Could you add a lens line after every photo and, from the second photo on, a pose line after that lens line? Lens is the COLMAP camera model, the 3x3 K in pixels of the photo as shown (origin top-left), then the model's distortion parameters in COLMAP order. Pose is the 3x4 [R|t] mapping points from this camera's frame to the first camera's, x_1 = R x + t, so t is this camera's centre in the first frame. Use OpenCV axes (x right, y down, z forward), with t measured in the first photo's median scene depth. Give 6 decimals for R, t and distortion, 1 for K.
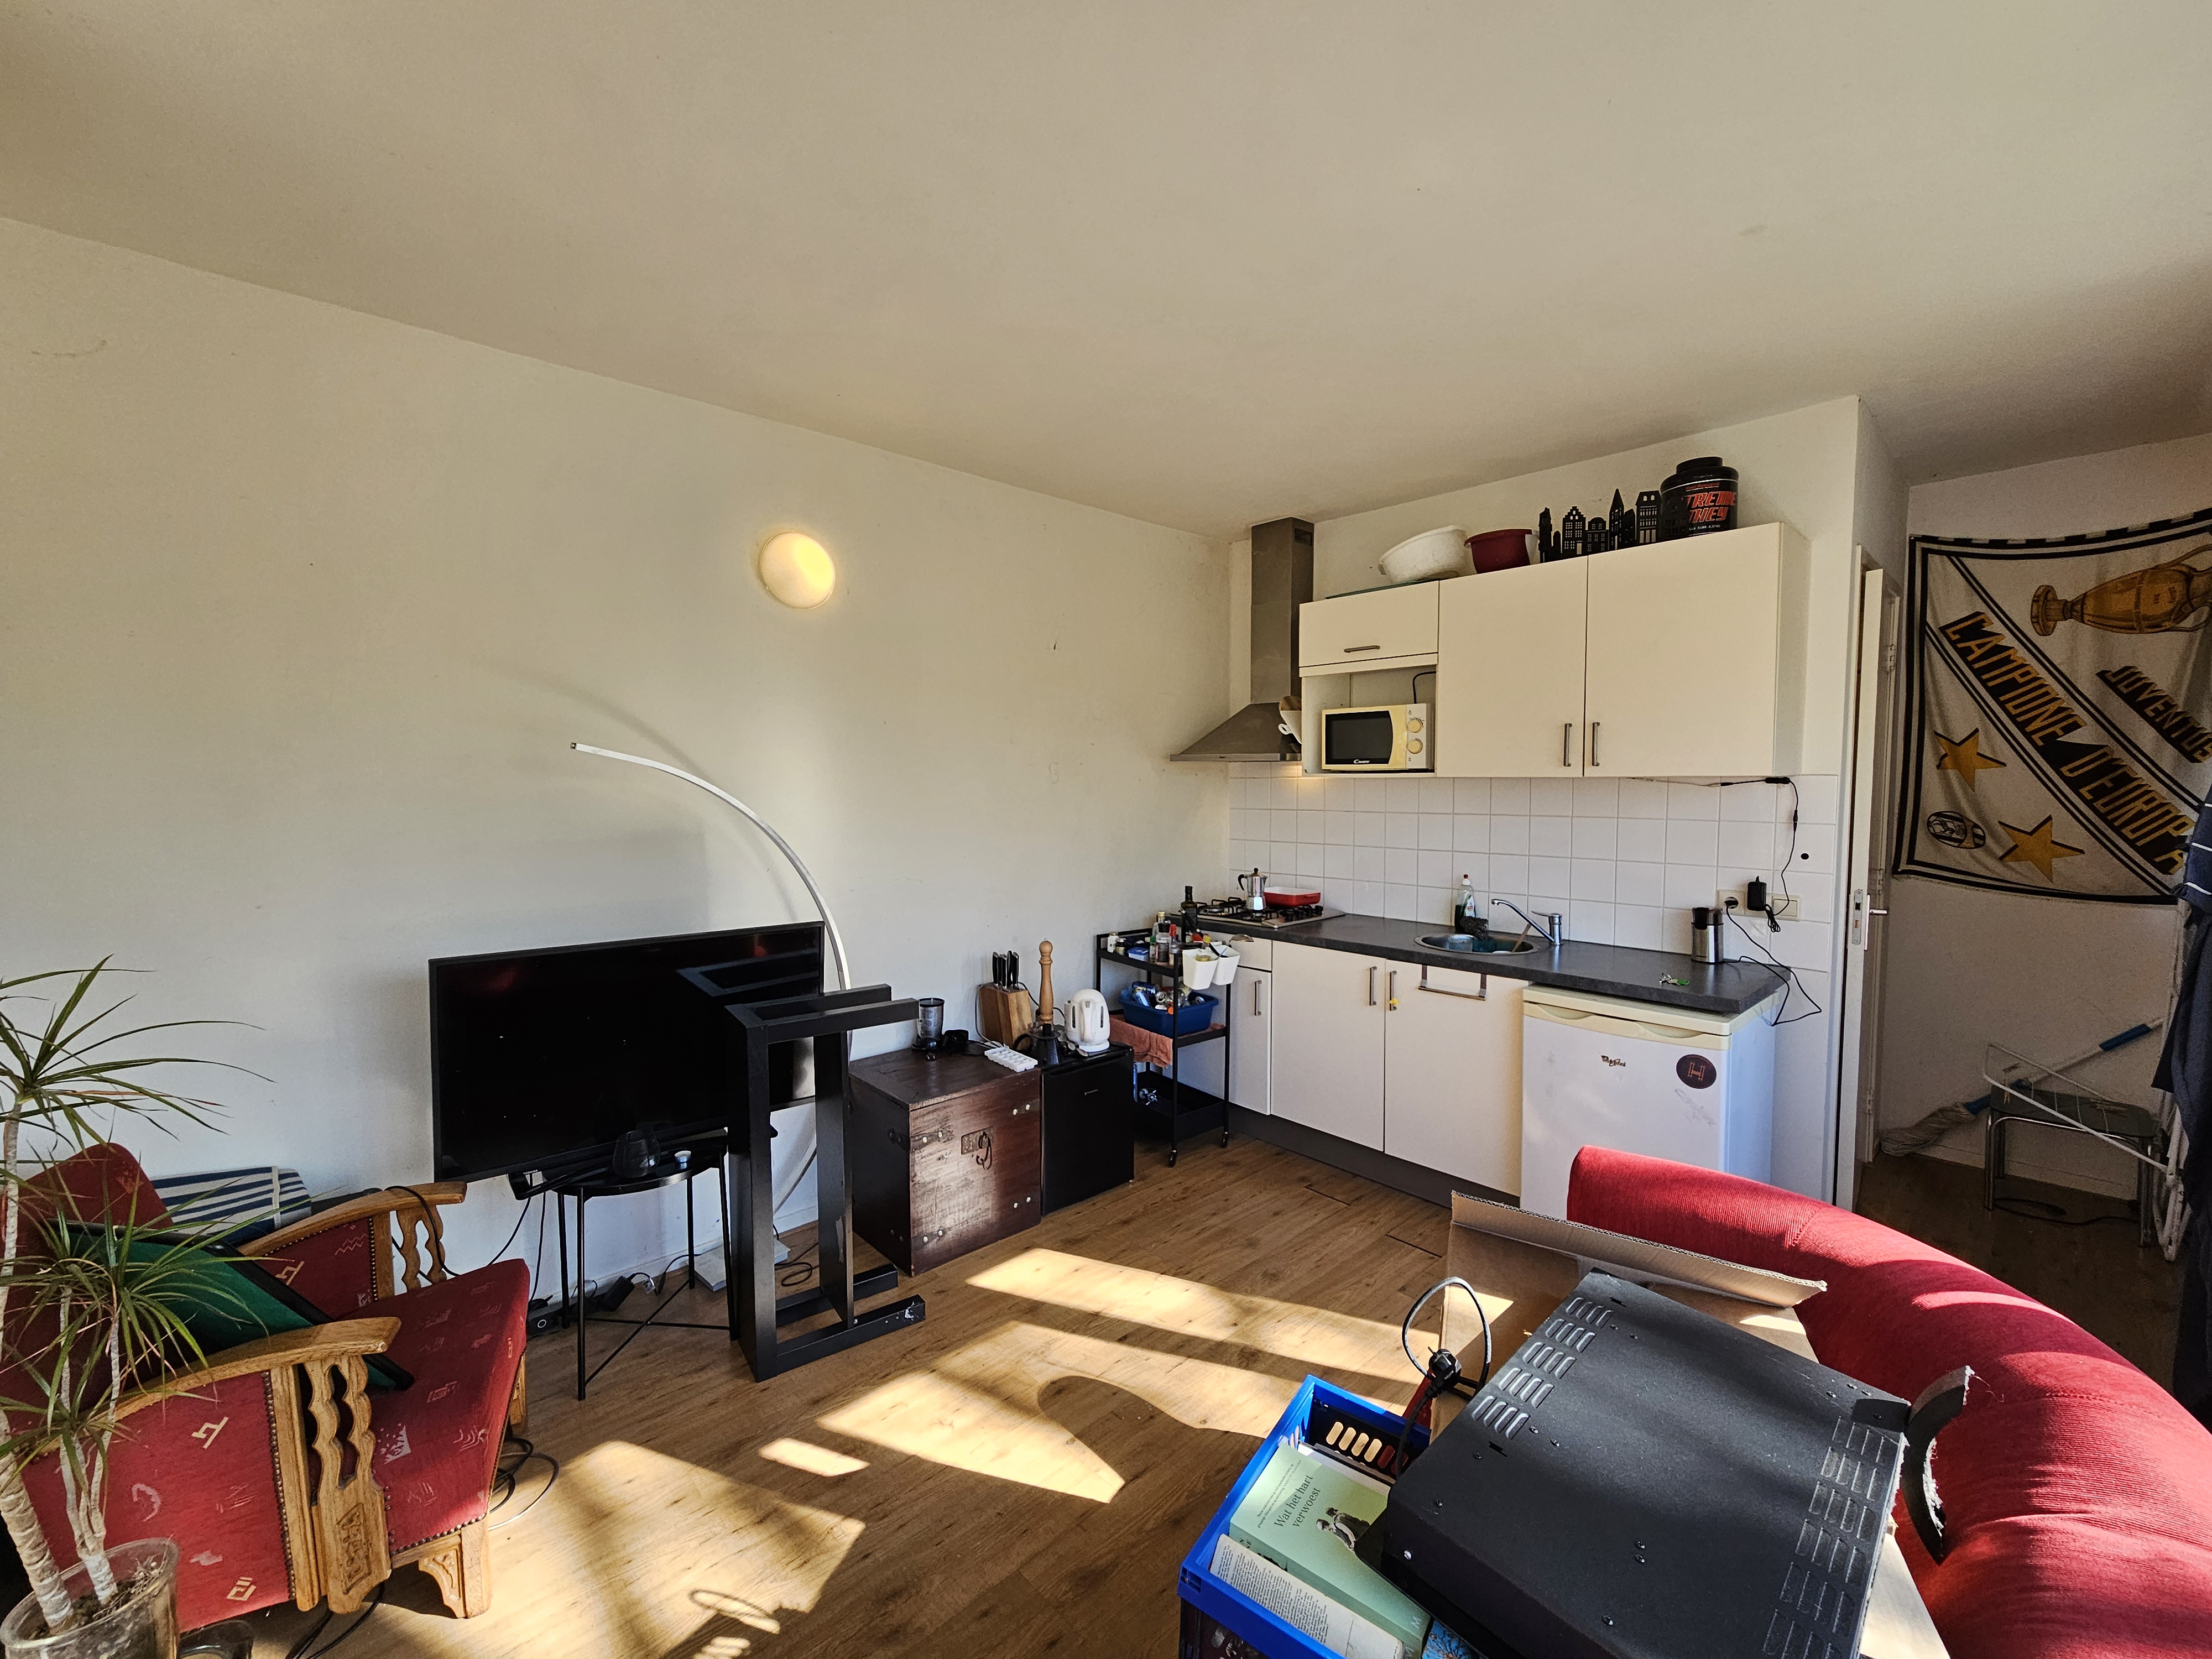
lens RADIAL K [[903.8, 0, 1110.9], [0, 903.8, 833.8], [0, 0, 1]] dist [-0.000881, -0.000053]
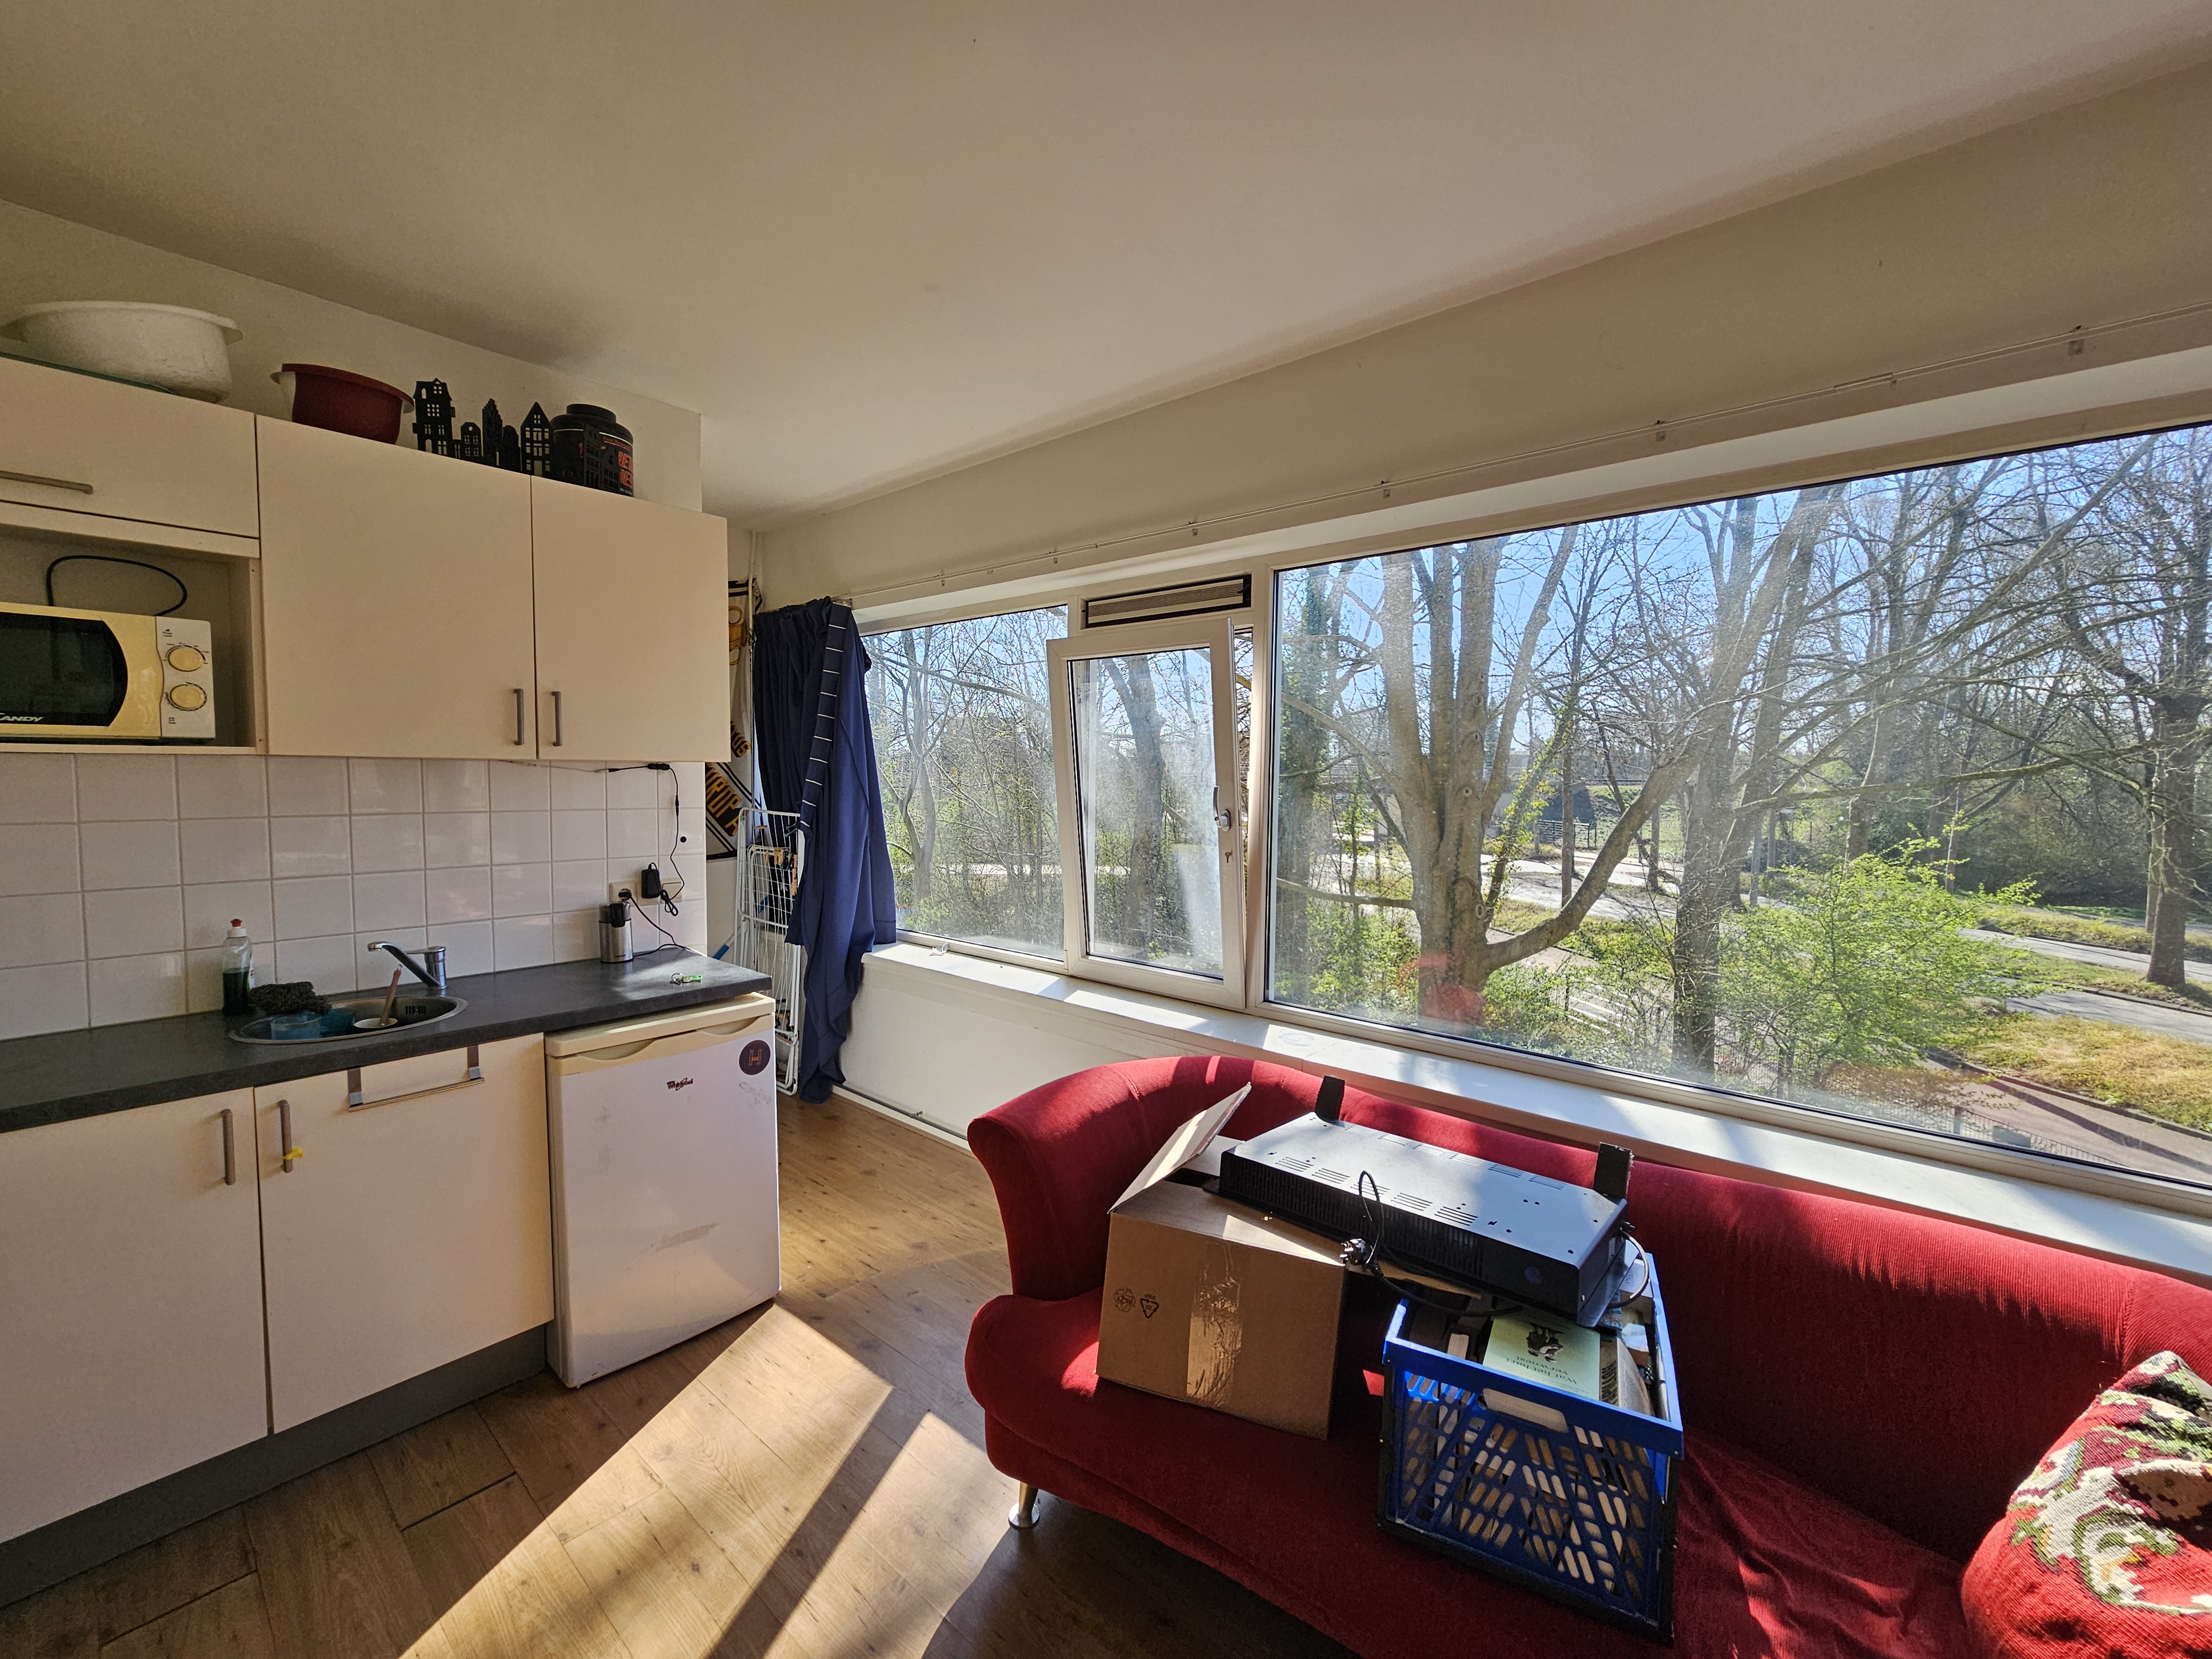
lens RADIAL K [[931.5, 0, 1102.2], [0, 931.5, 823.6], [0, 0, 1]] dist [0.083030, -0.039207]
pose [[-0.092529, -0.052508, 0.994325, -0.308104], [0.052209, 0.996979, 0.057507, -0.025920], [-0.994340, 0.057234, -0.089508, 0.518672]]
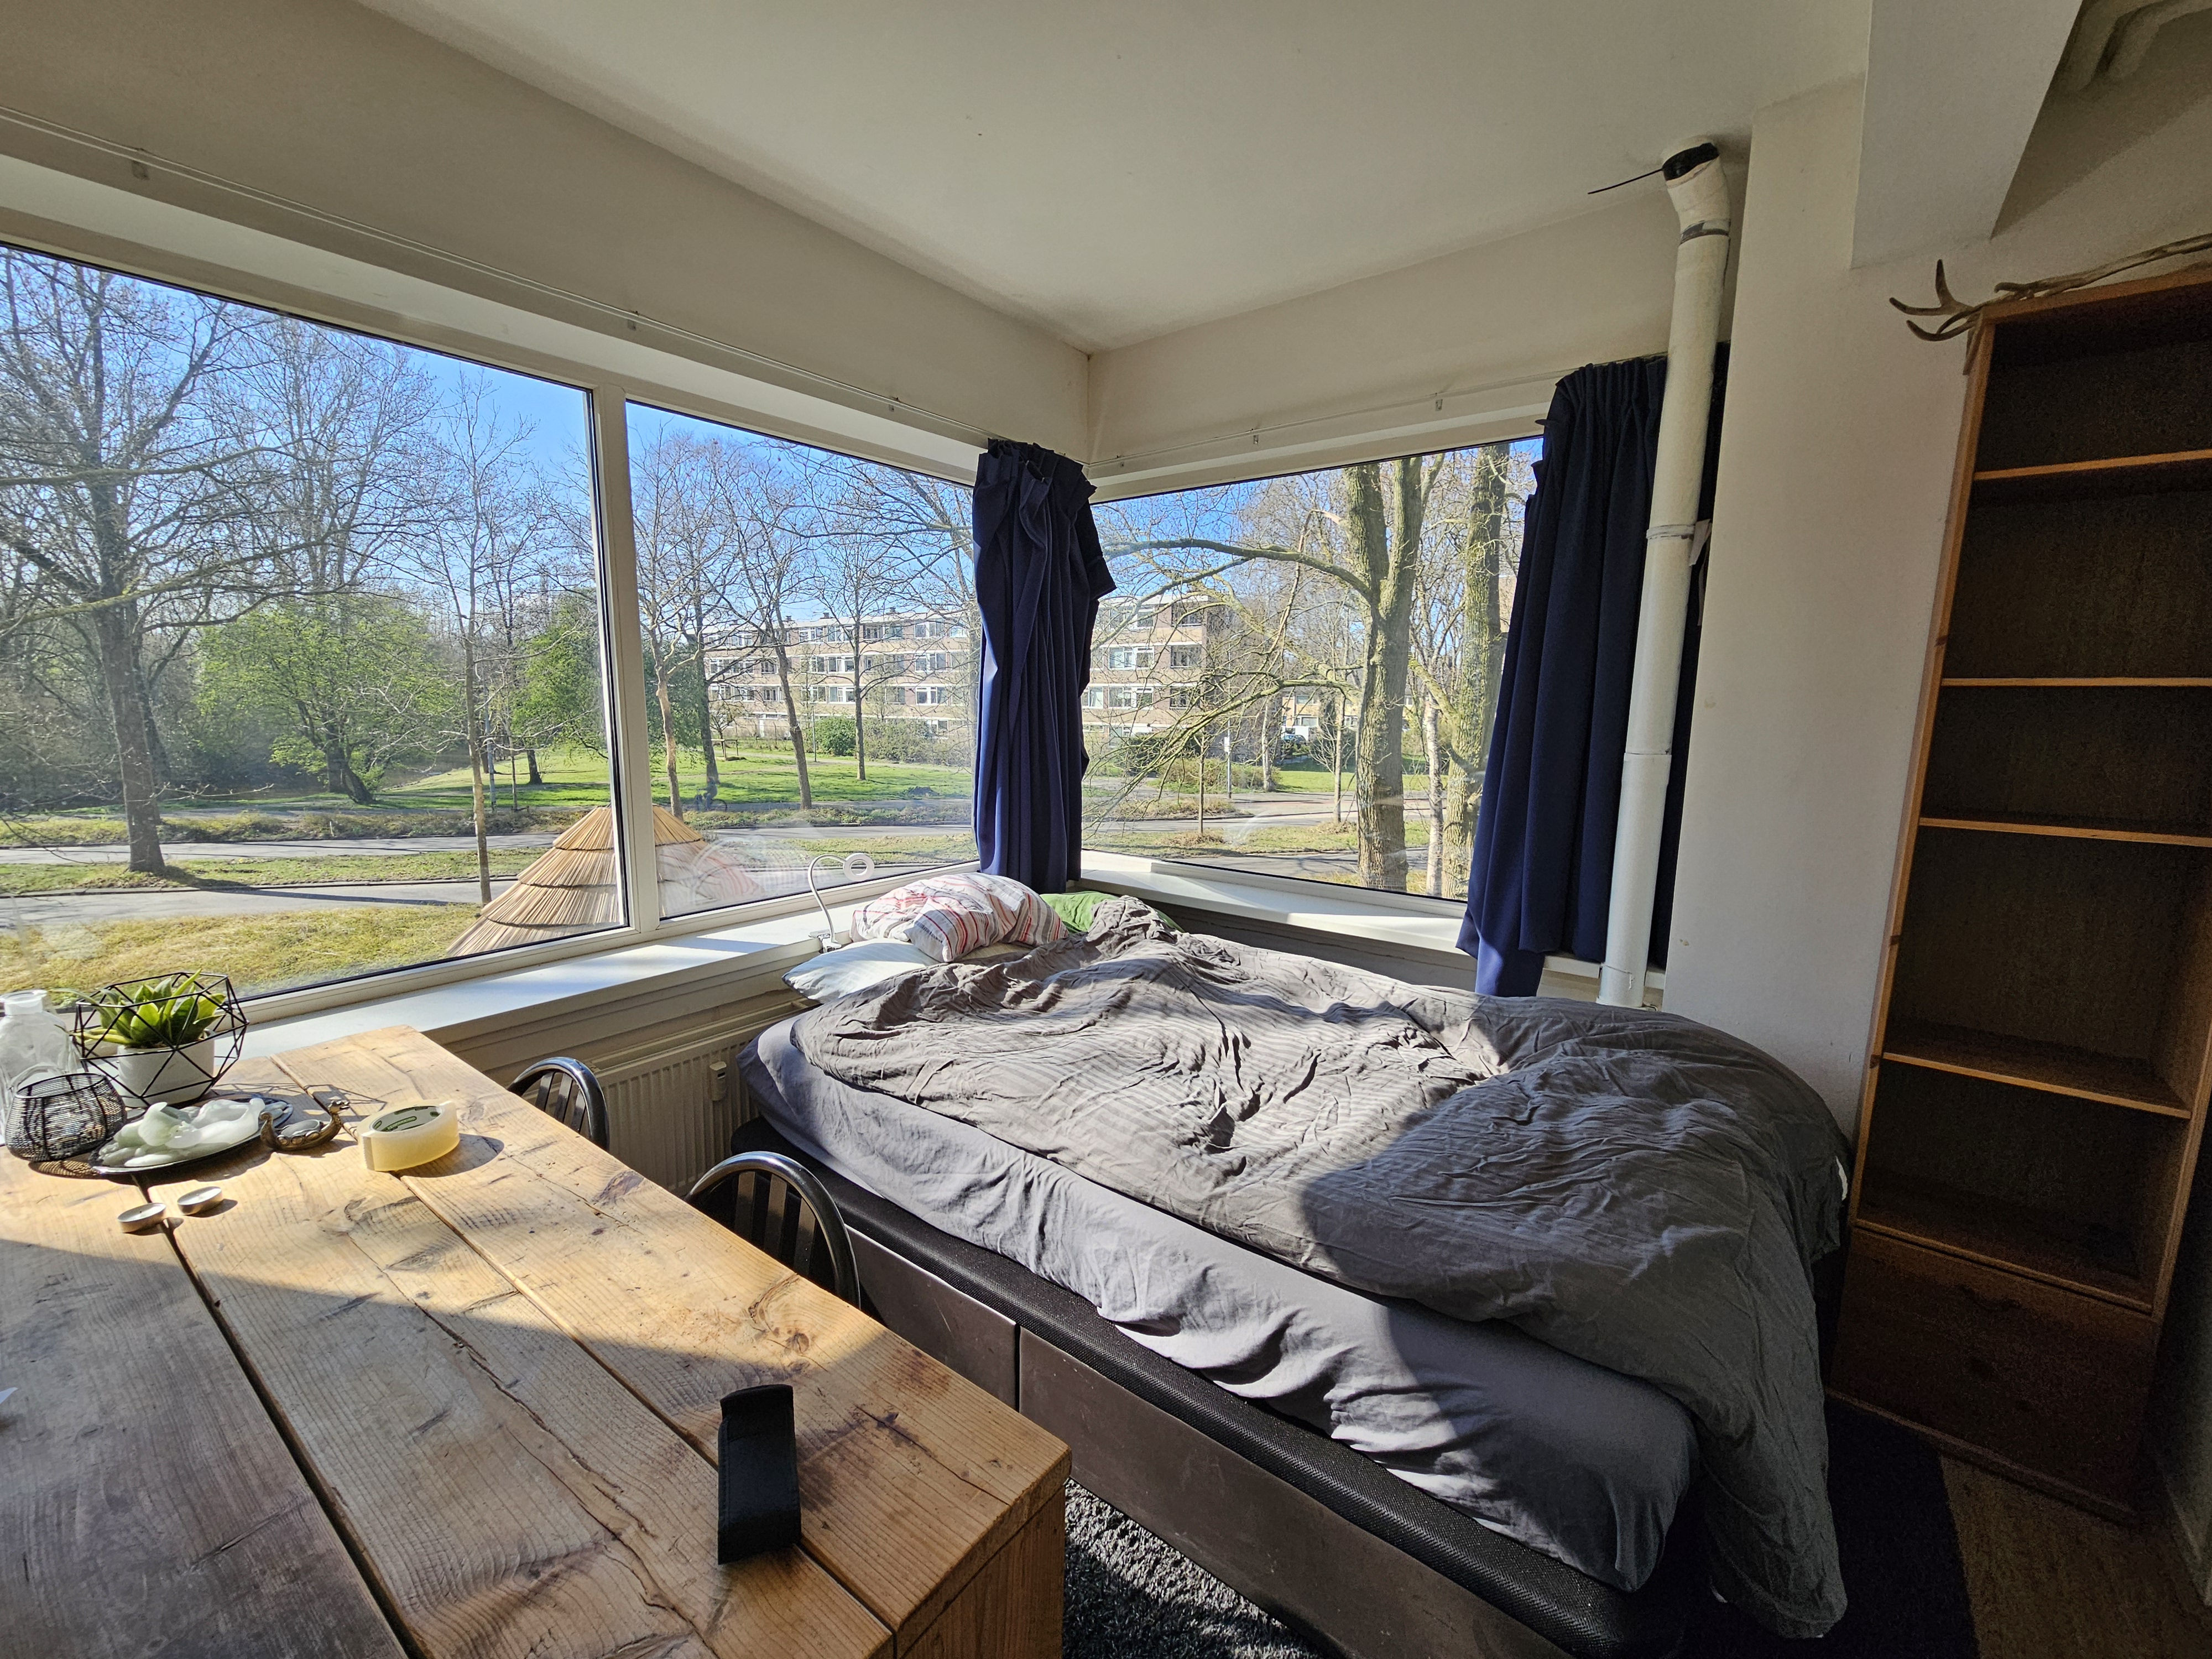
lens RADIAL K [[903.8, 0, 1110.9], [0, 903.8, 833.8], [0, 0, 1]] dist [-0.000881, -0.000053]
pose [[-0.987174, 0.019967, -0.158393, -0.673155], [-0.015028, 0.976121, 0.216706, 0.028142], [0.158938, 0.216306, -0.963302, 0.132496]]
